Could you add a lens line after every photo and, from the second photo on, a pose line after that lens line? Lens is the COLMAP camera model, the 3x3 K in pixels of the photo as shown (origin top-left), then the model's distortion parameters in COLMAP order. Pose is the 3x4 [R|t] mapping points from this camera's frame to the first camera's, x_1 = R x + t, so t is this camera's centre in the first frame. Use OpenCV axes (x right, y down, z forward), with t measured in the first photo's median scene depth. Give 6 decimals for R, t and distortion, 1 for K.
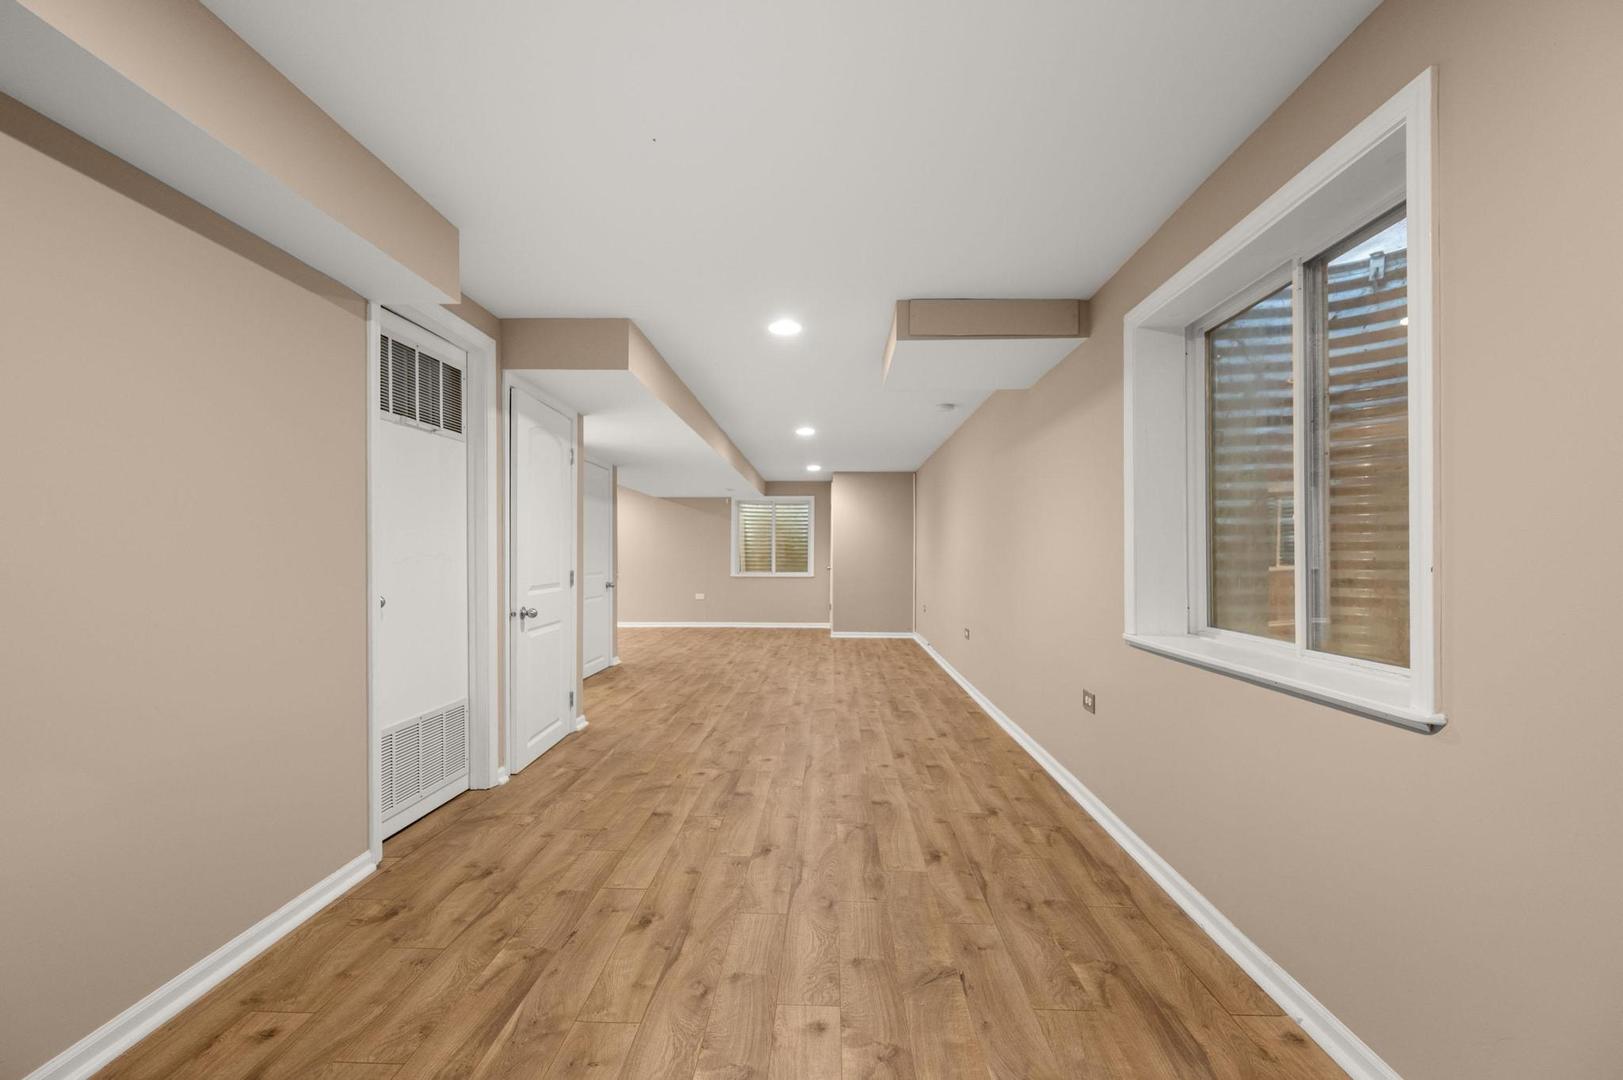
lens RADIAL K [[652.4, 0, 810.5], [0, 652.4, 551.7], [0, 0, 1]] dist [0.002469, -0.000100]
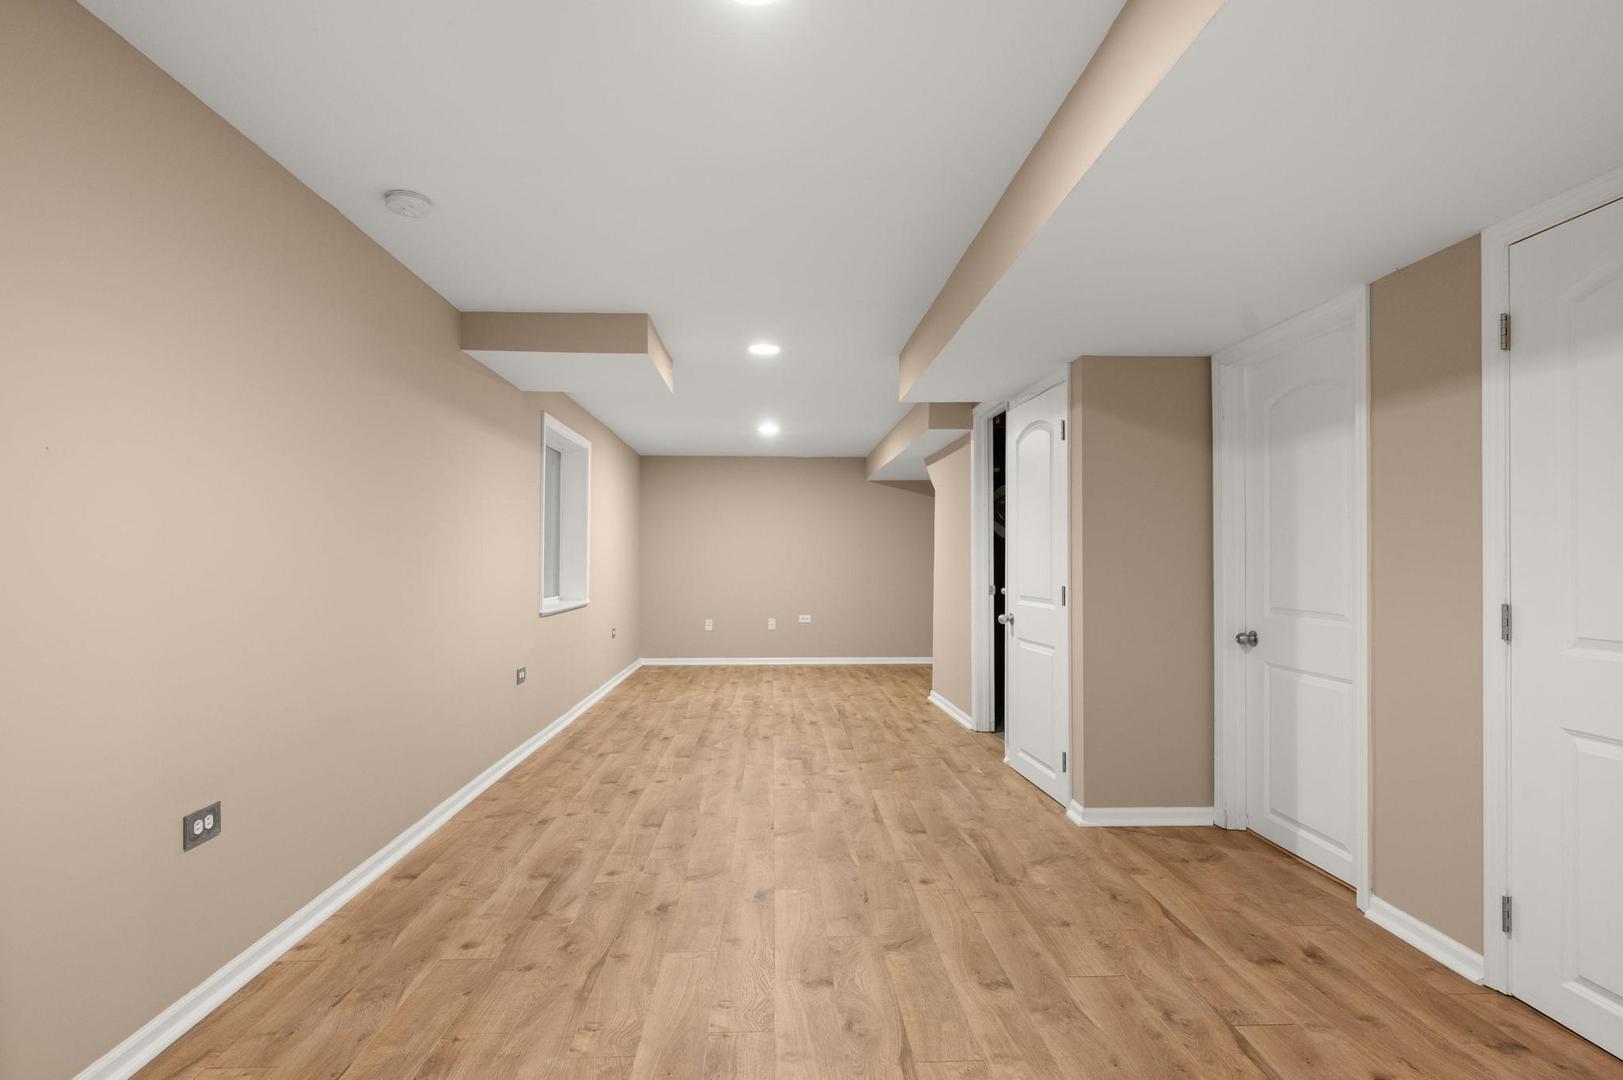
lens RADIAL K [[818.5, 0, 804.1], [0, 818.5, 551.8], [0, 0, 1]] dist [-0.002003, 0.002611]
pose [[-0.997396, -0.005970, -0.071879, -0.008343], [-0.004646, 0.999817, -0.018565, 0.009354], [0.071976, -0.018183, -0.997241, 1.940808]]
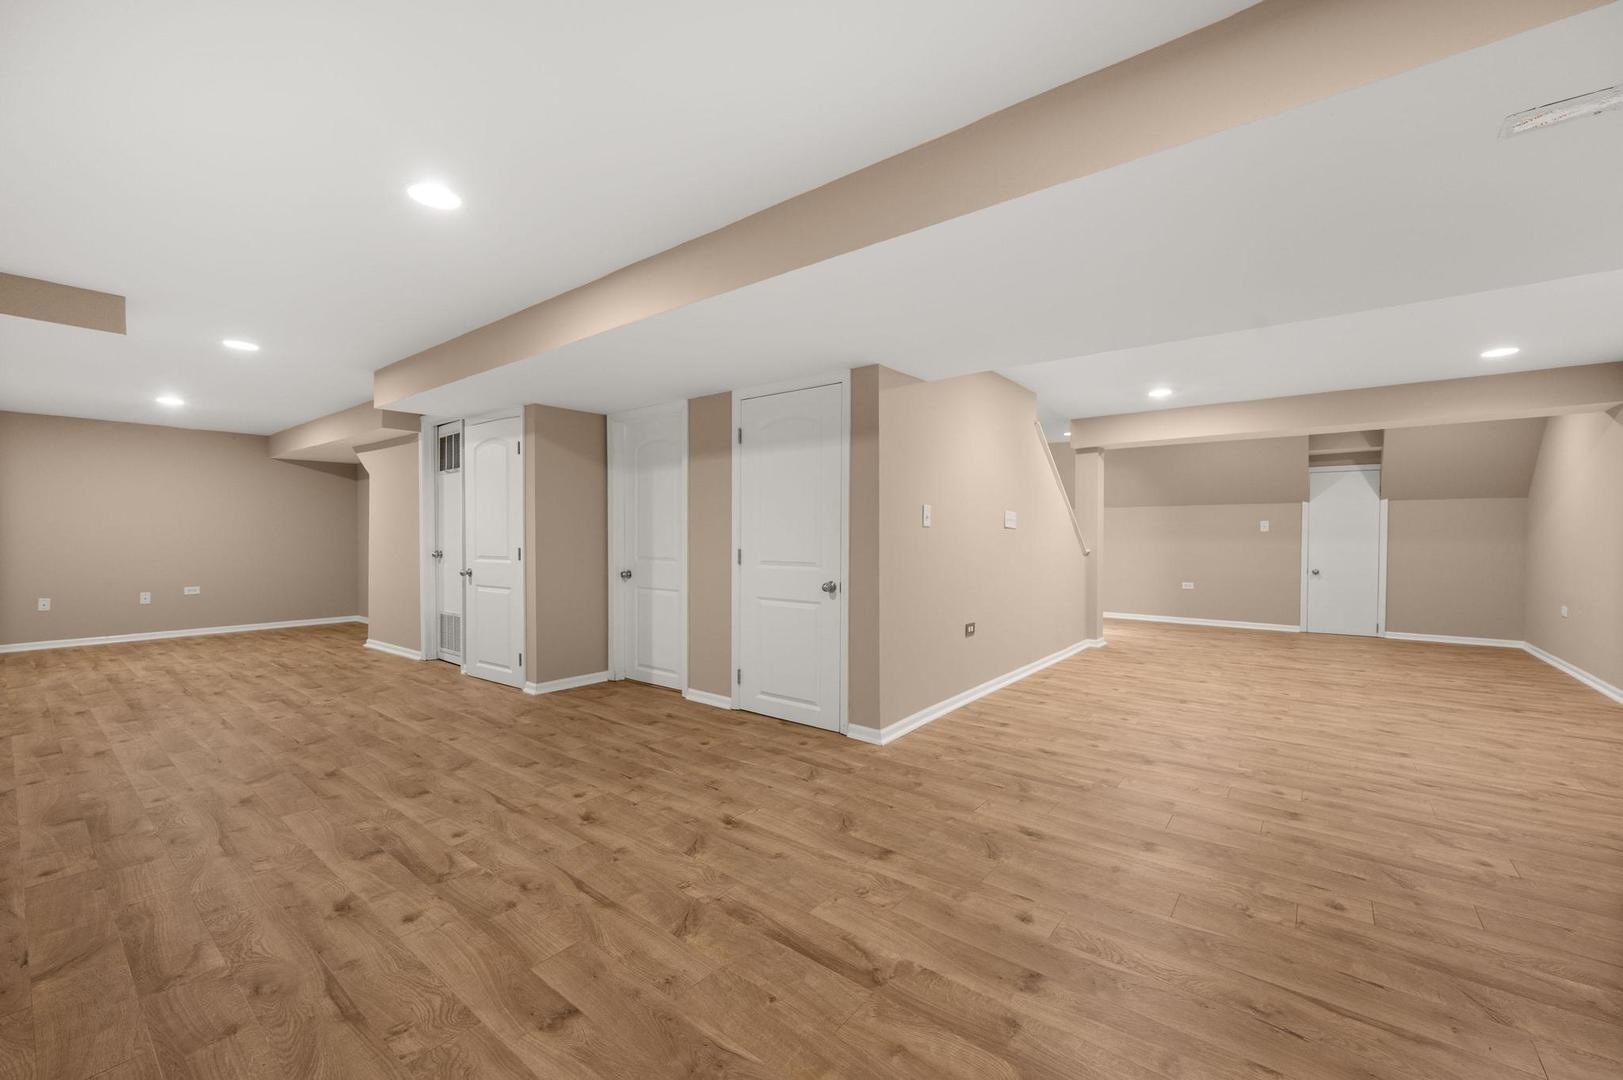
lens RADIAL K [[652.4, 0, 814.0], [0, 652.4, 536.9], [0, 0, 1]] dist [0.002469, -0.000100]
pose [[-0.595804, -0.001226, -0.803129, 0.254190], [0.003616, 0.999985, -0.004209, 0.017134], [0.803122, -0.005412, -0.595790, 2.149112]]
